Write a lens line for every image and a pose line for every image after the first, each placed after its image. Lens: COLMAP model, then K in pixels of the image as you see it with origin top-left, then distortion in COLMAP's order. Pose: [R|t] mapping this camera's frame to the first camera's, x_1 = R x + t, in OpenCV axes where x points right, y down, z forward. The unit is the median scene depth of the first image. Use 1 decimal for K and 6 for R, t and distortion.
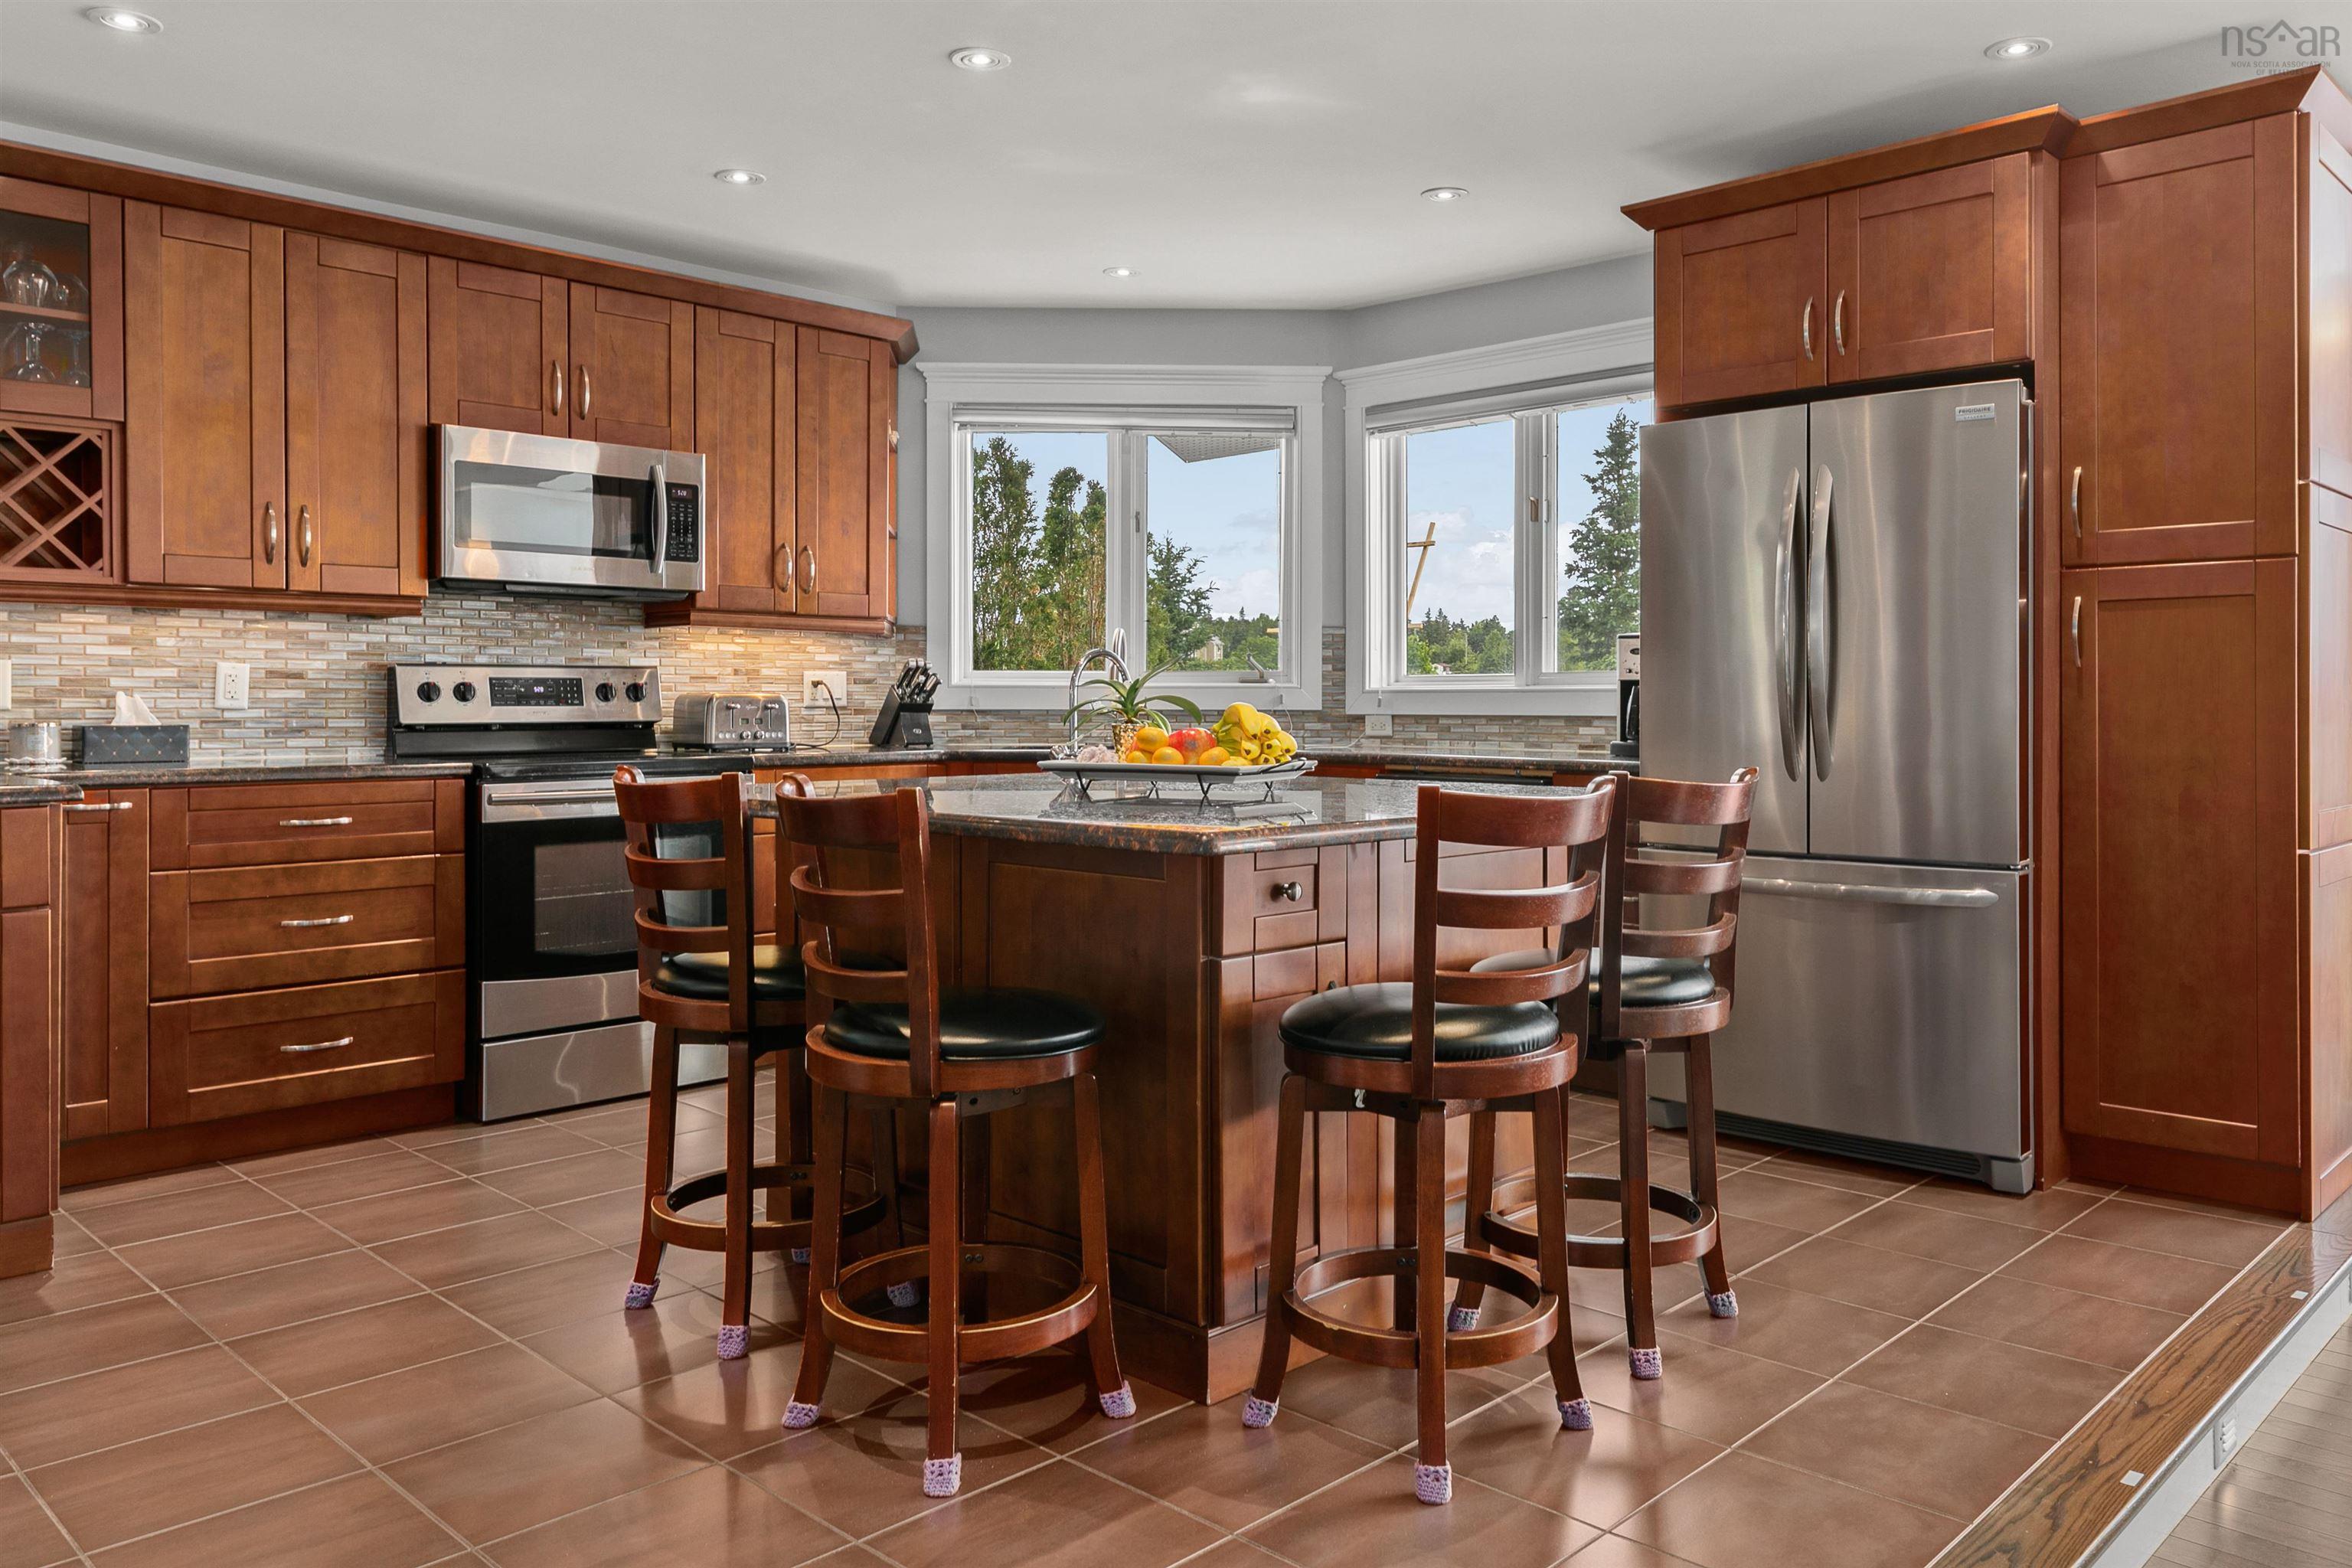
lens RADIAL K [[1702.5, 0, 1250.7], [0, 1702.5, 694.5], [0, 0, 1]] dist [0.006589, 0.003429]
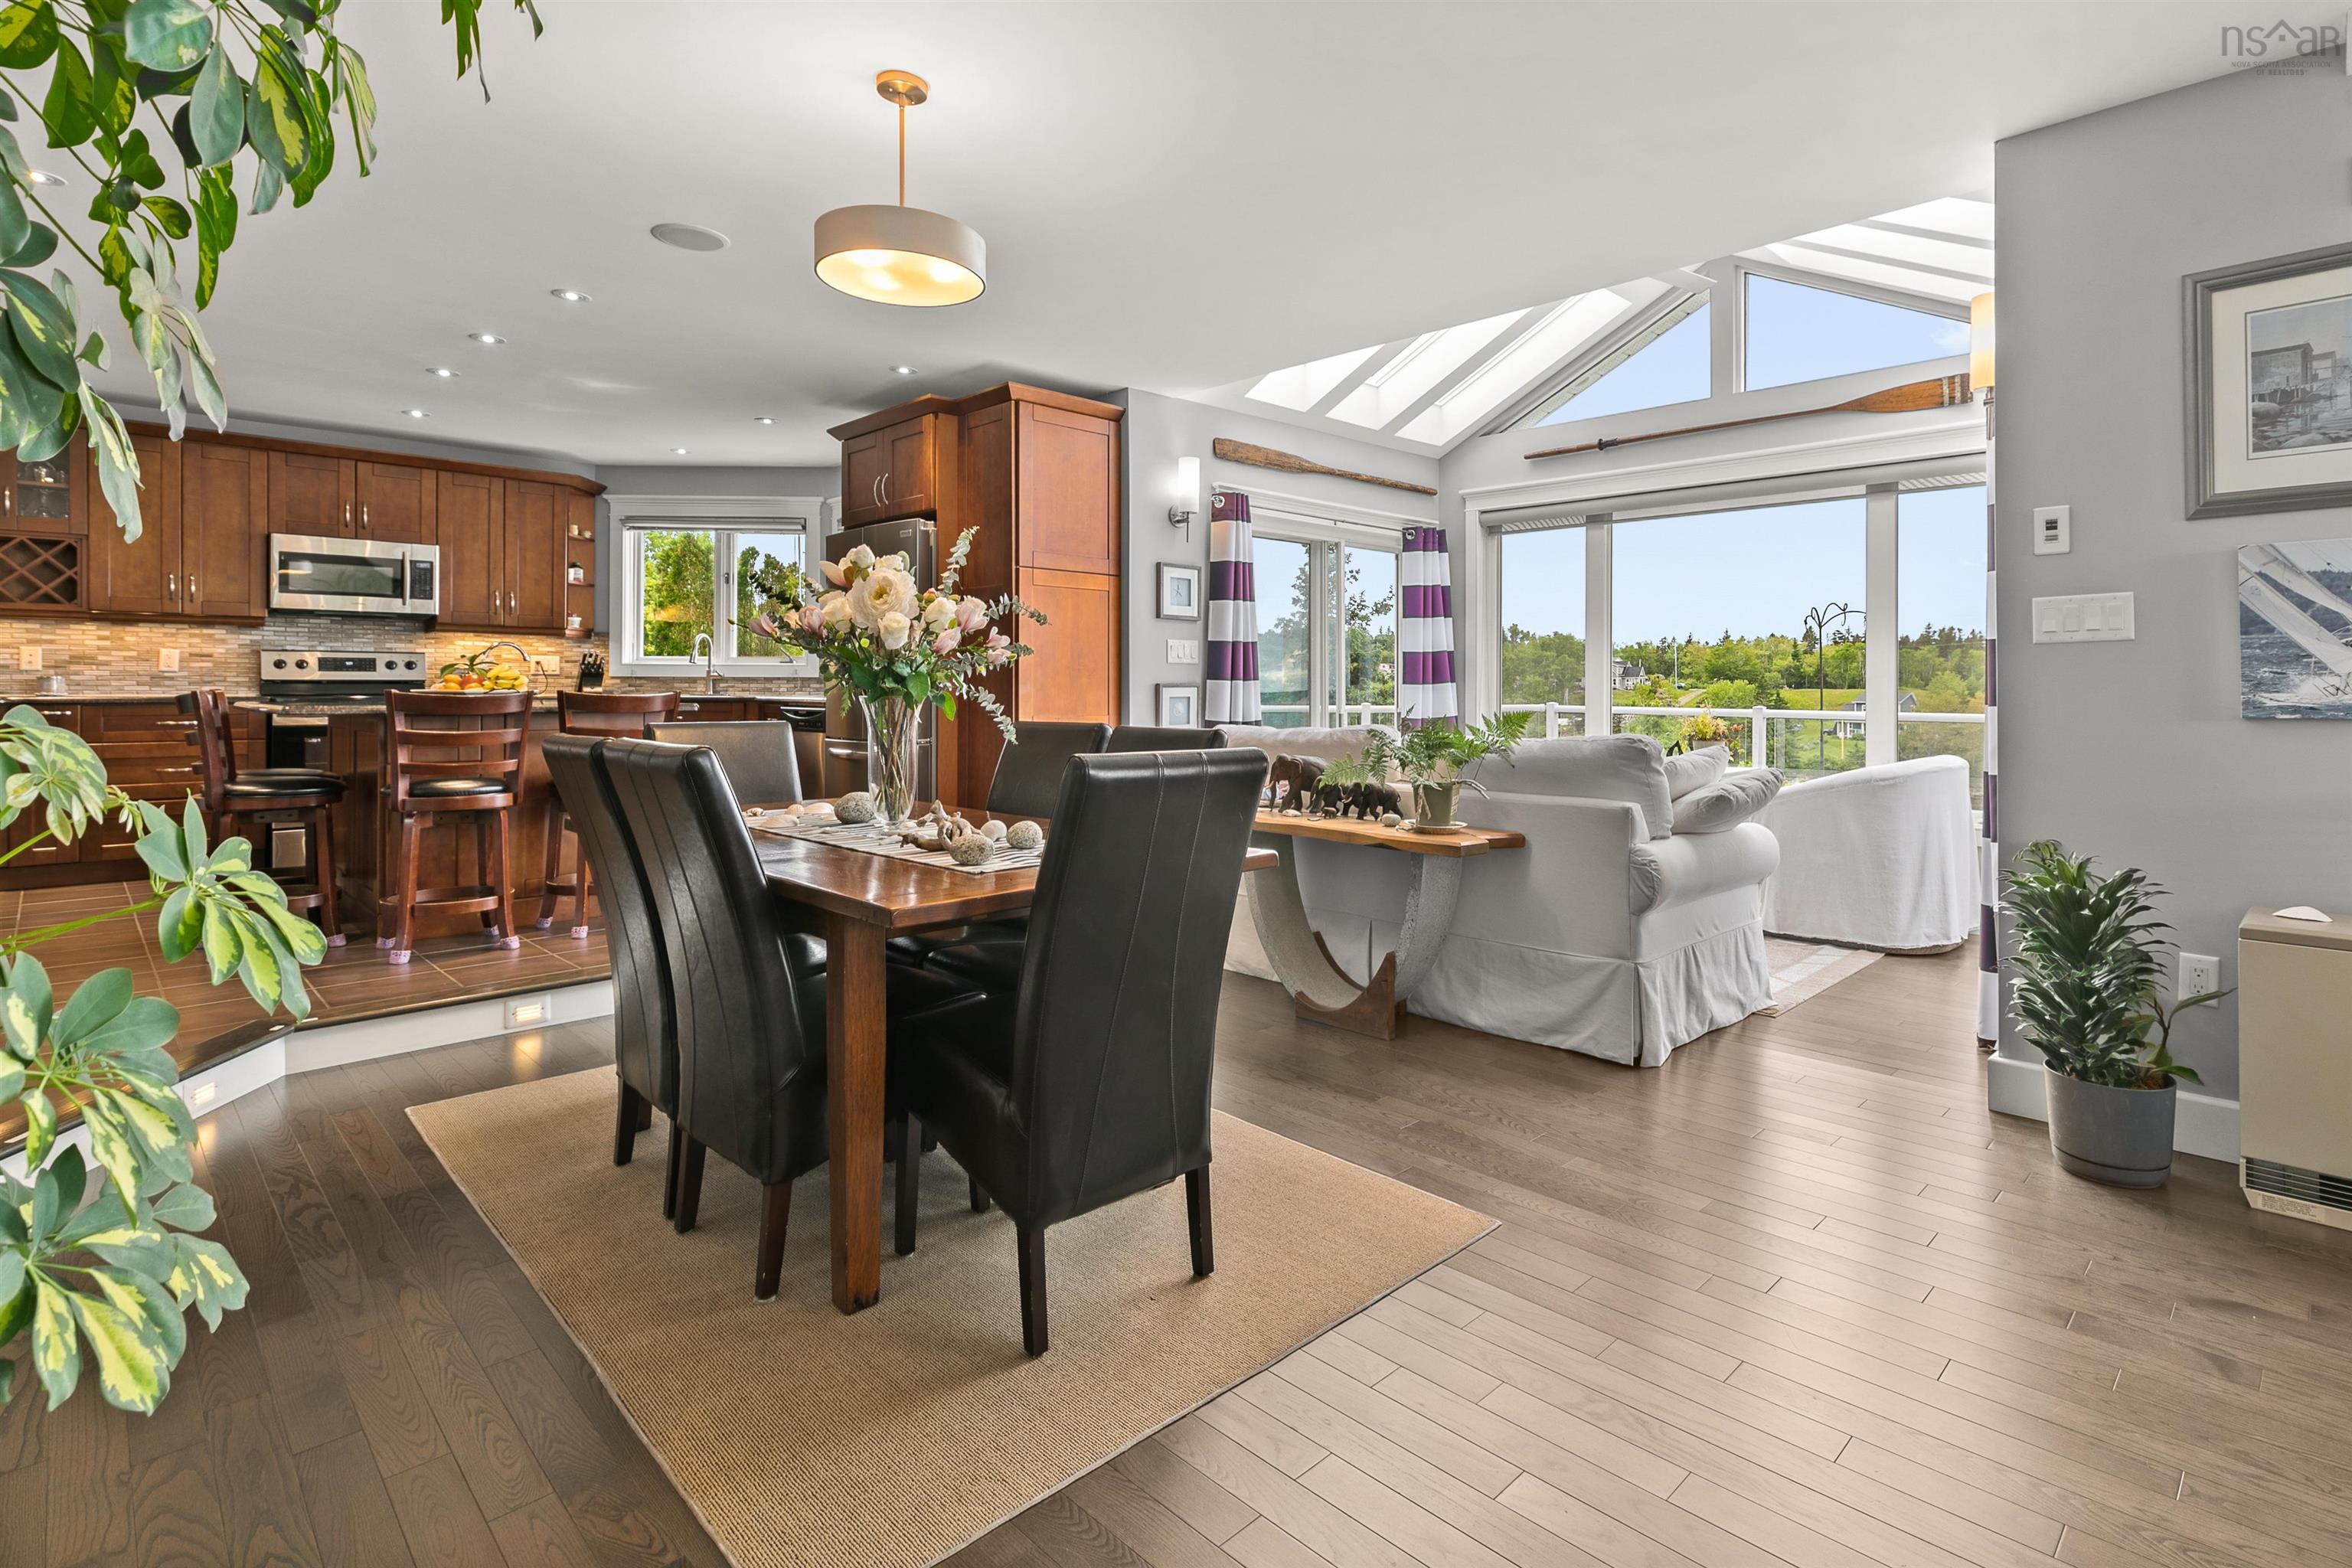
lens RADIAL K [[1144.2, 0, 1252.1], [0, 1144.2, 683.5], [0, 0, 1]] dist [-0.001253, -0.001174]
pose [[0.999995, 0.001745, -0.002578, 0.651094], [-0.001744, 0.999998, 0.000517, 0.018187], [0.002578, -0.000513, 0.999997, -0.341826]]
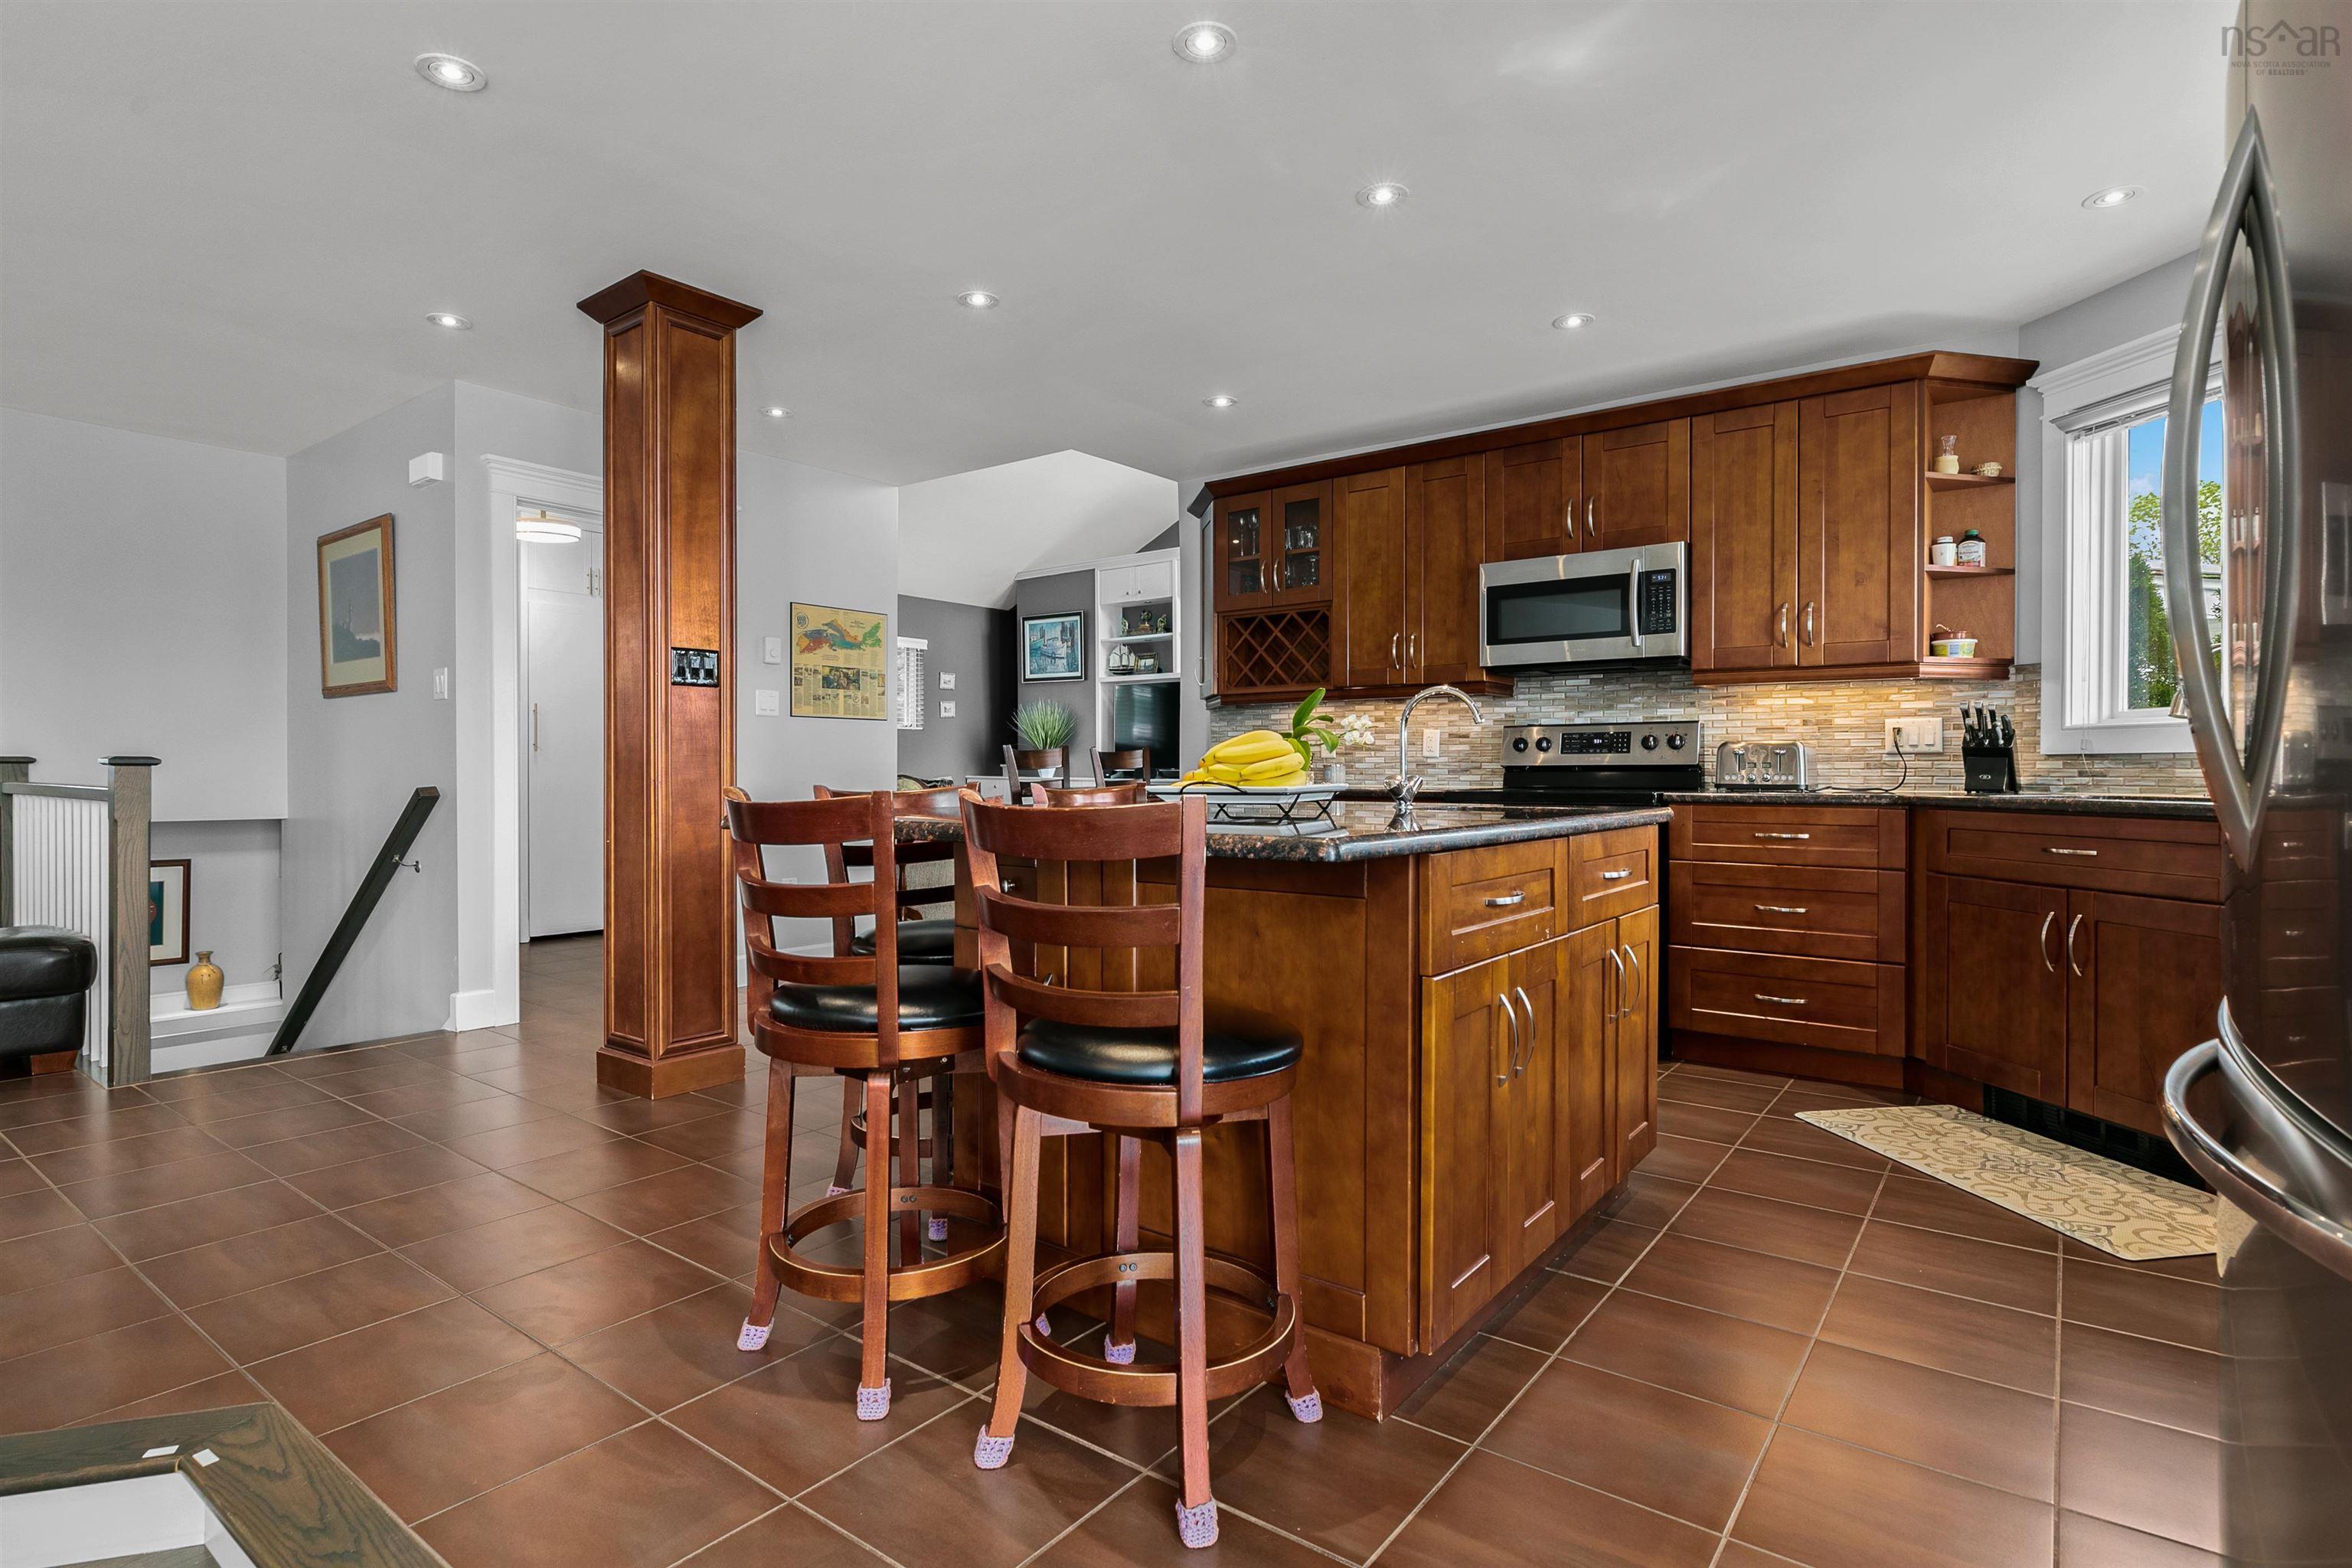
lens RADIAL K [[1176.1, 0, 1172.3], [0, 1176.1, 777.9], [0, 0, 1]] dist [-0.000549, -0.000377]
pose [[0.109679, 0.006144, -0.993948, 0.473631], [0.004555, 0.999967, 0.006684, 0.018144], [0.993957, -0.005261, 0.109648, 0.566638]]
